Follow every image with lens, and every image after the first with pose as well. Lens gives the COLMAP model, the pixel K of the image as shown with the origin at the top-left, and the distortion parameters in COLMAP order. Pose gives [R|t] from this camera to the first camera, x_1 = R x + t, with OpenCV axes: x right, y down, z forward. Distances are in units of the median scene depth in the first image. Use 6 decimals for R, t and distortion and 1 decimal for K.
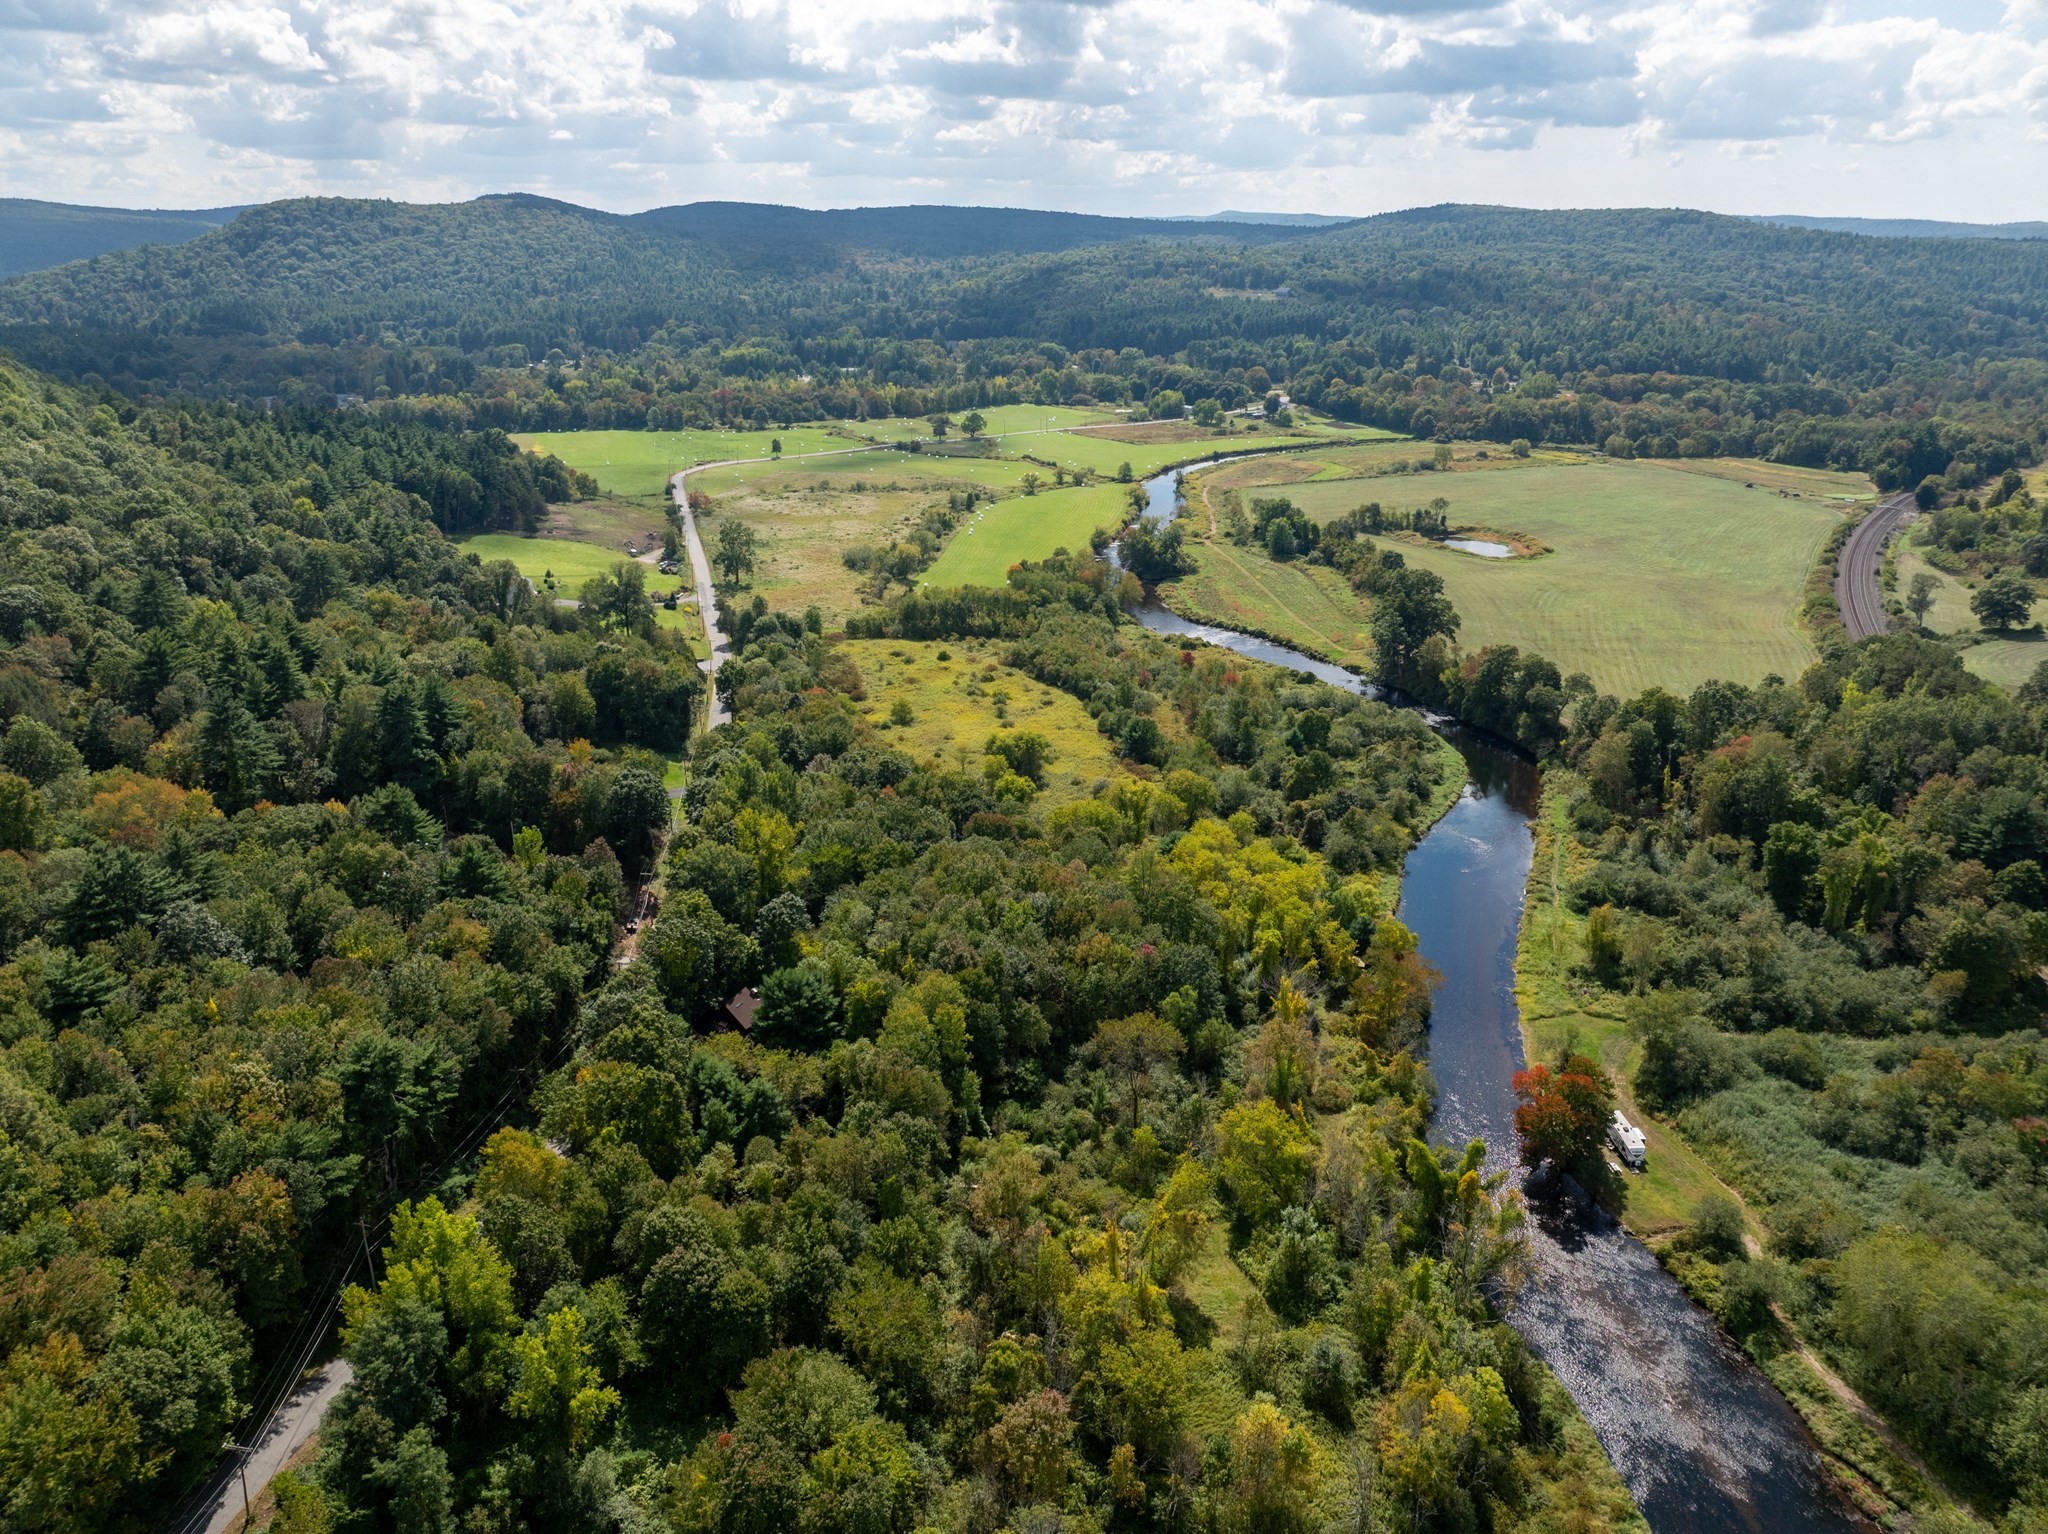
lens RADIAL K [[1445.1, 0, 1024.7], [0, 1445.1, 773.0], [0, 0, 1]] dist [-0.061271, 0.034018]
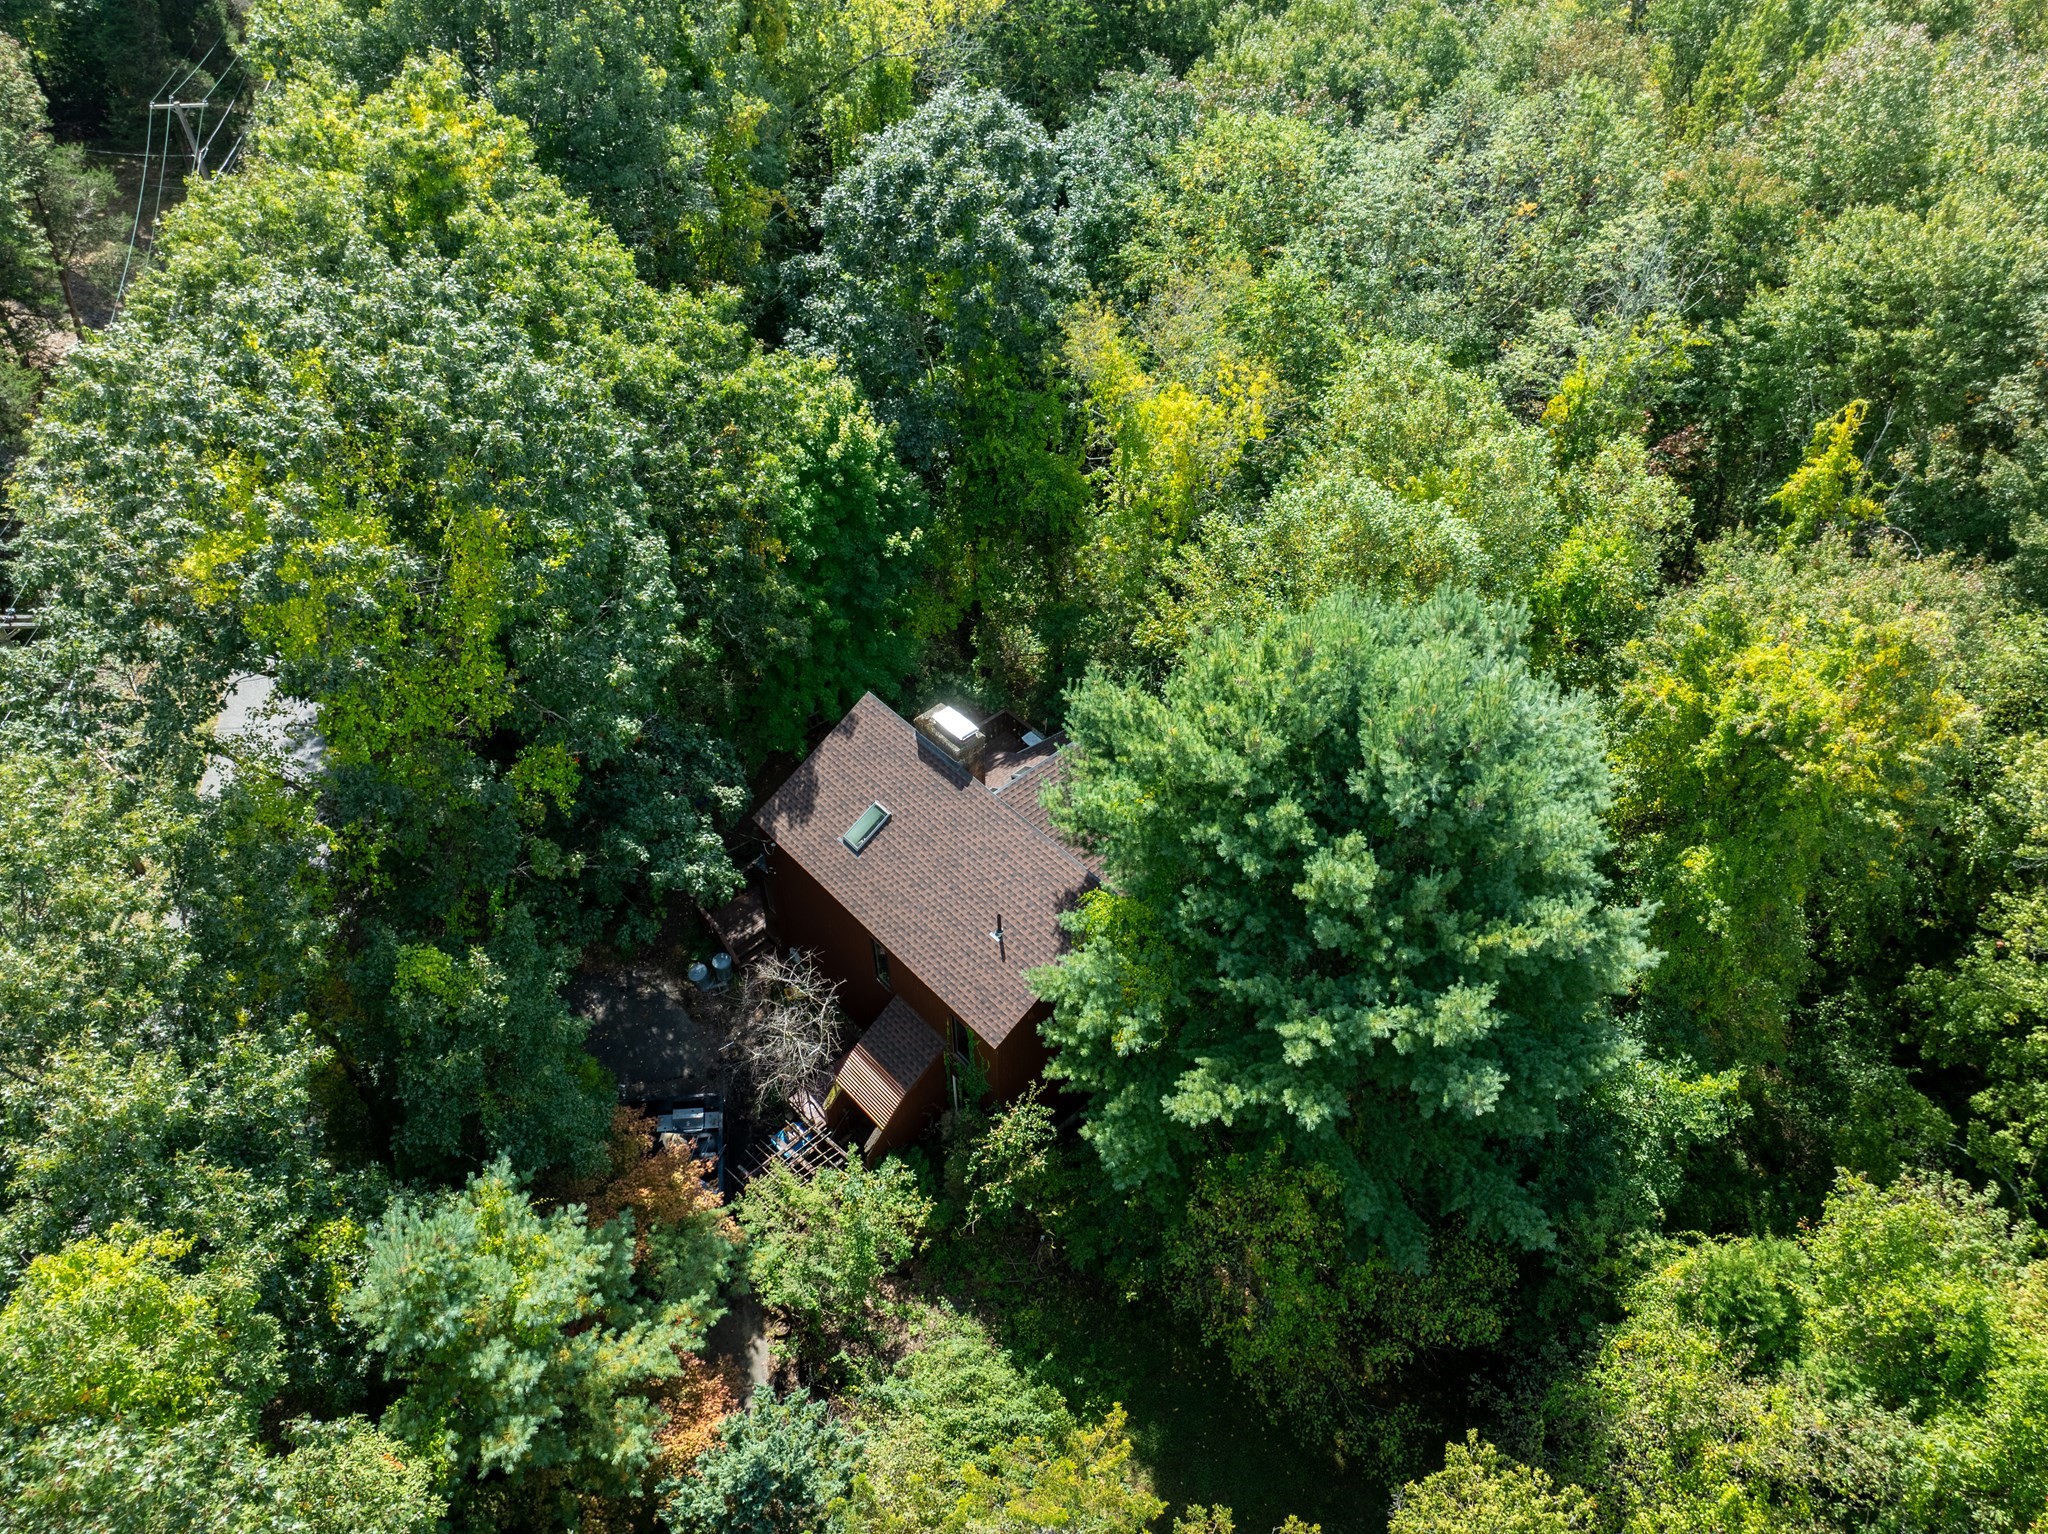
lens RADIAL K [[1445.1, 0, 1033.8], [0, 1445.1, 764.2], [0, 0, 1]] dist [-0.061271, 0.034018]
pose [[0.985310, -0.117046, 0.124354, -0.052948], [0.055545, 0.908238, 0.414750, 0.024619], [-0.161488, -0.401750, 0.901398, 0.229454]]
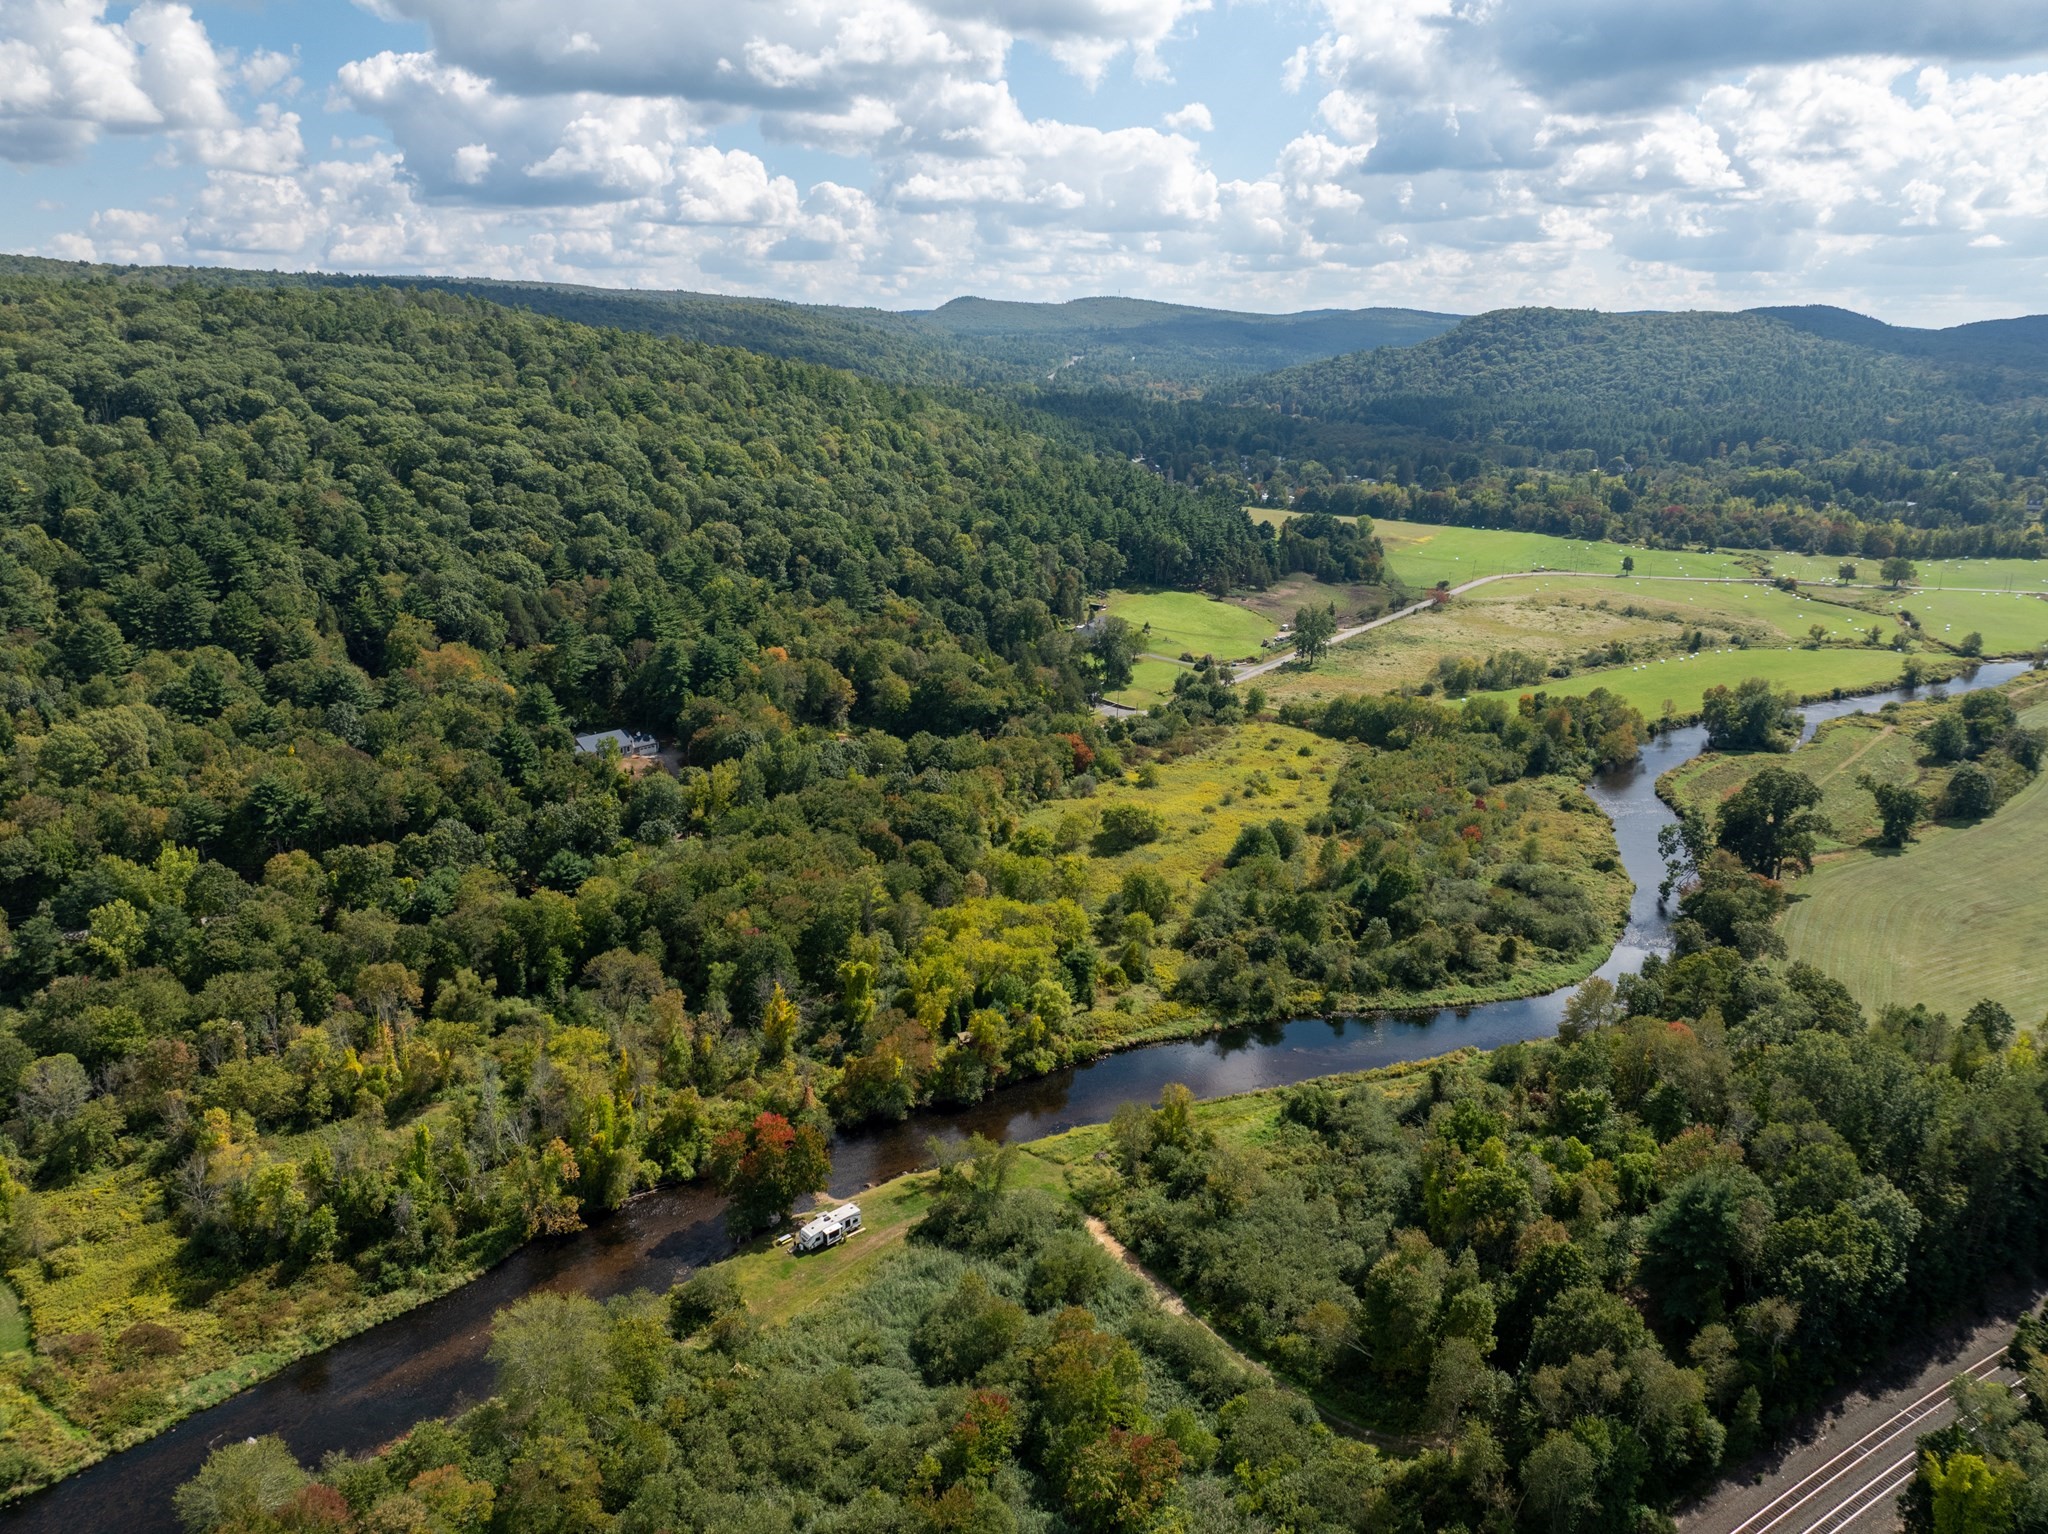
lens RADIAL K [[1445.1, 0, 1024.8], [0, 1445.1, 763.8], [0, 0, 1]] dist [-0.061271, 0.034018]
pose [[0.639785, 0.217309, -0.737192, 0.292028], [-0.272053, 0.961123, 0.047213, -0.034592], [0.718792, 0.170349, 0.674032, 0.092356]]
